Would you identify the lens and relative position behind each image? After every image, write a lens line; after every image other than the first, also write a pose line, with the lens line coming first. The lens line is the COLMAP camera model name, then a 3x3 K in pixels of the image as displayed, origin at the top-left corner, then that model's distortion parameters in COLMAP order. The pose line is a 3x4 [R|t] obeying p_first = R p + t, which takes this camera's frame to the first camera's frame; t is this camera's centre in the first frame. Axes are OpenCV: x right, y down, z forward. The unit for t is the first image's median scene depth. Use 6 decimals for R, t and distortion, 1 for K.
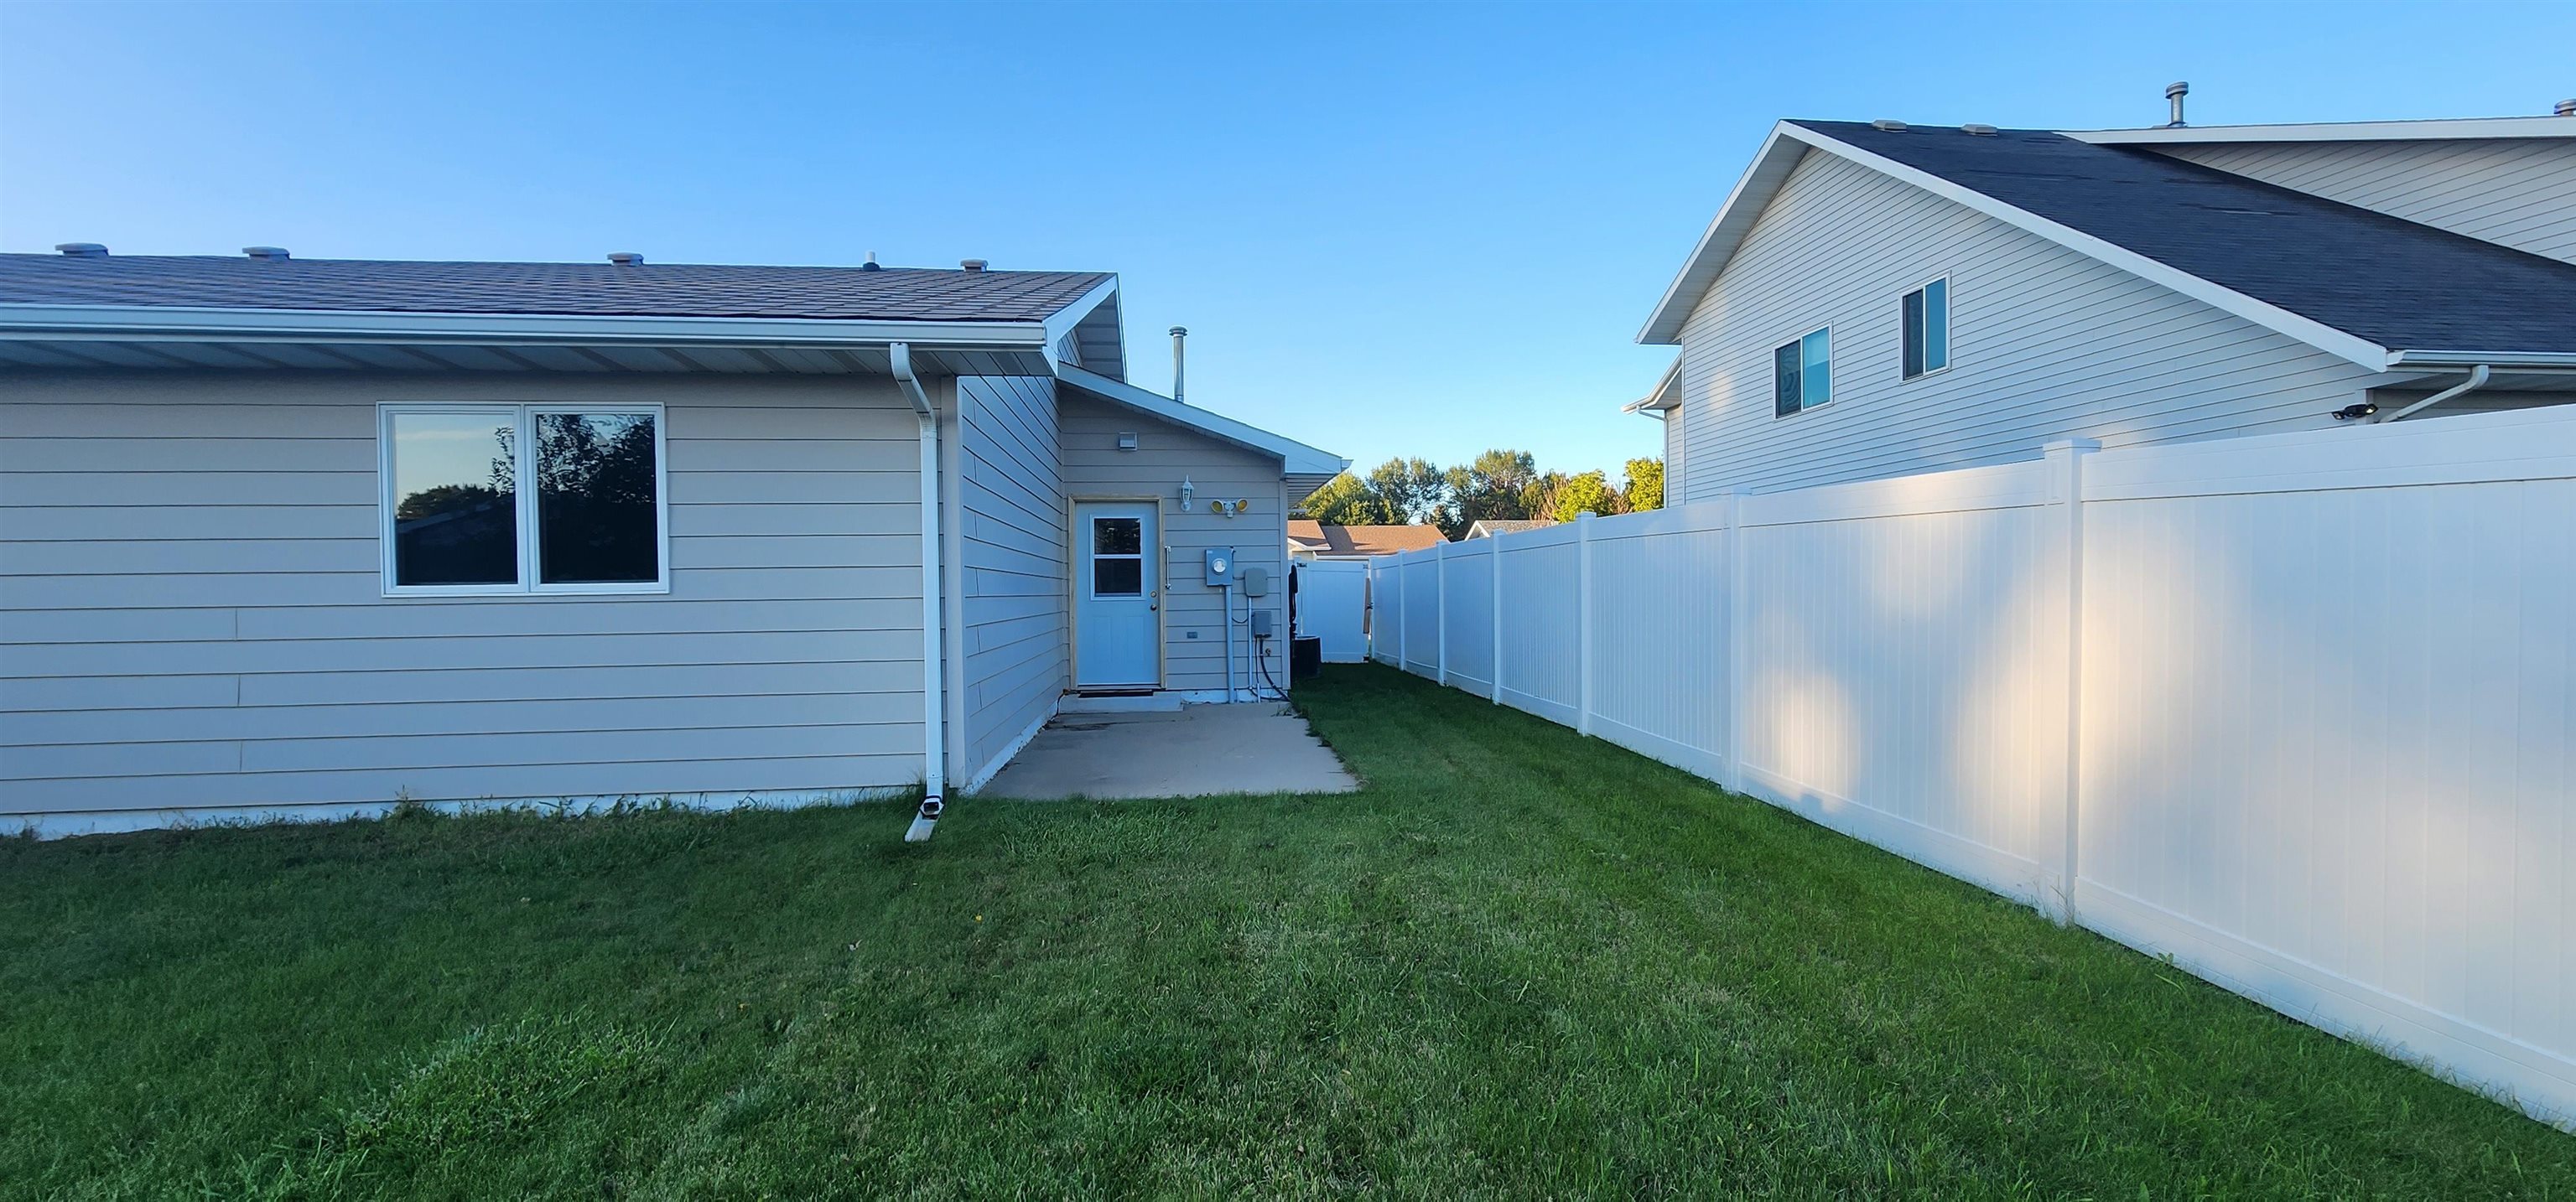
lens RADIAL K [[1059.0, 0, 1296.5], [0, 1059.0, 605.3], [0, 0, 1]] dist [0.001460, -0.000172]
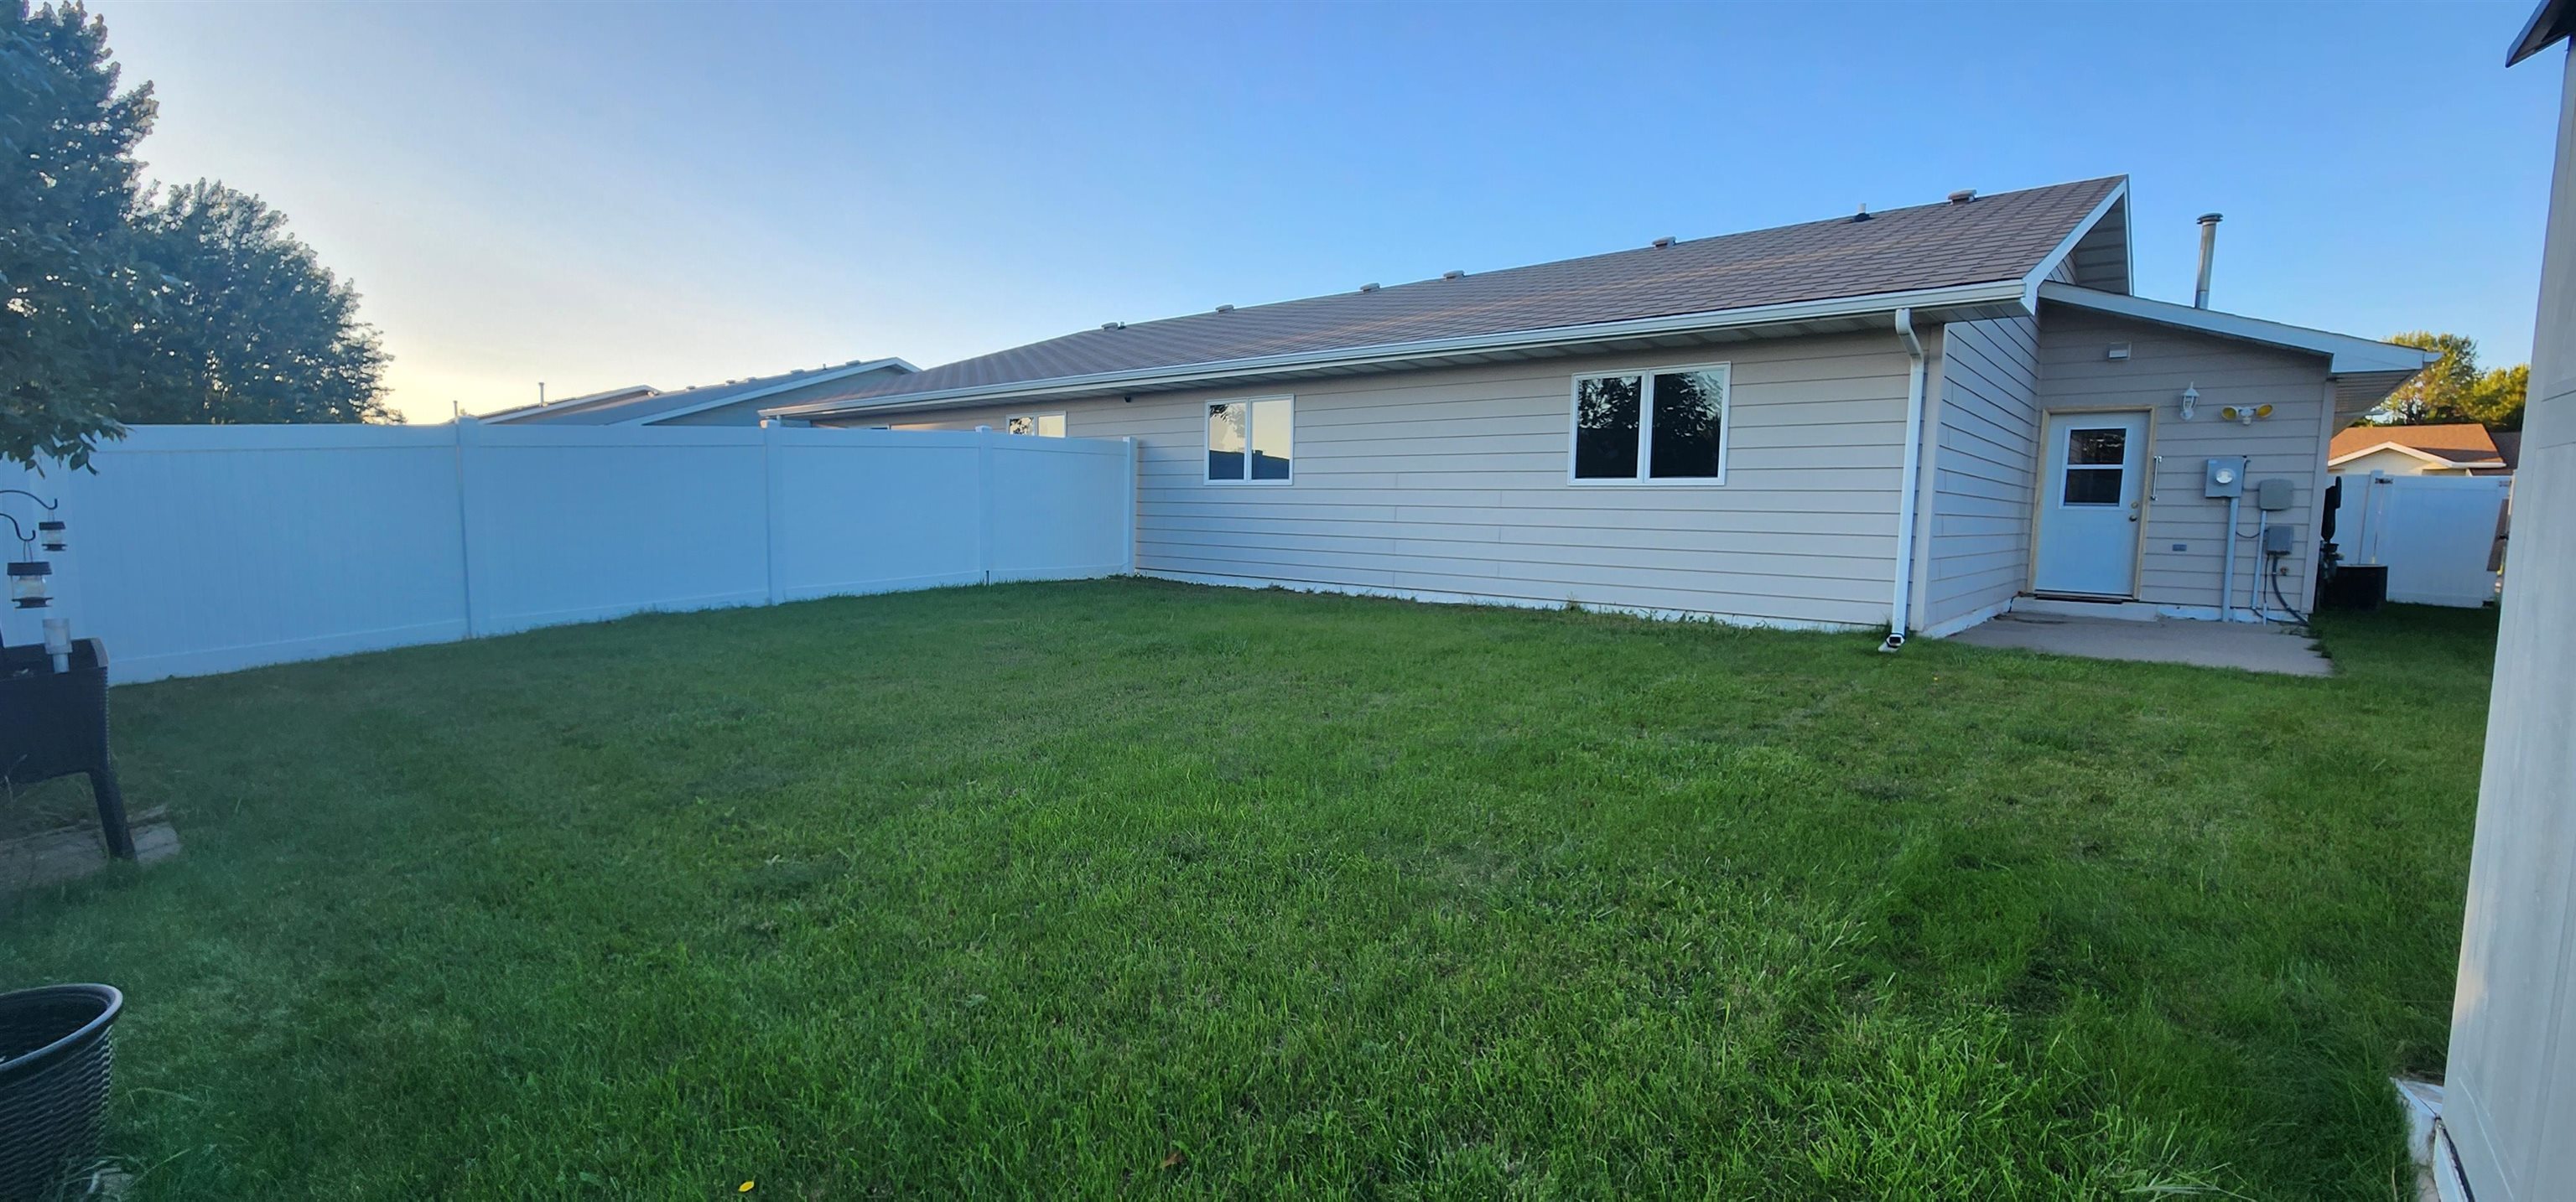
lens RADIAL K [[1059.0, 0, 1296.5], [0, 1059.0, 605.3], [0, 0, 1]] dist [0.001460, -0.000172]
pose [[0.678135, 0.094376, -0.728852, 0.068929], [-0.039168, 0.994952, 0.092389, 0.023279], [0.733893, -0.034105, 0.678409, -0.269285]]
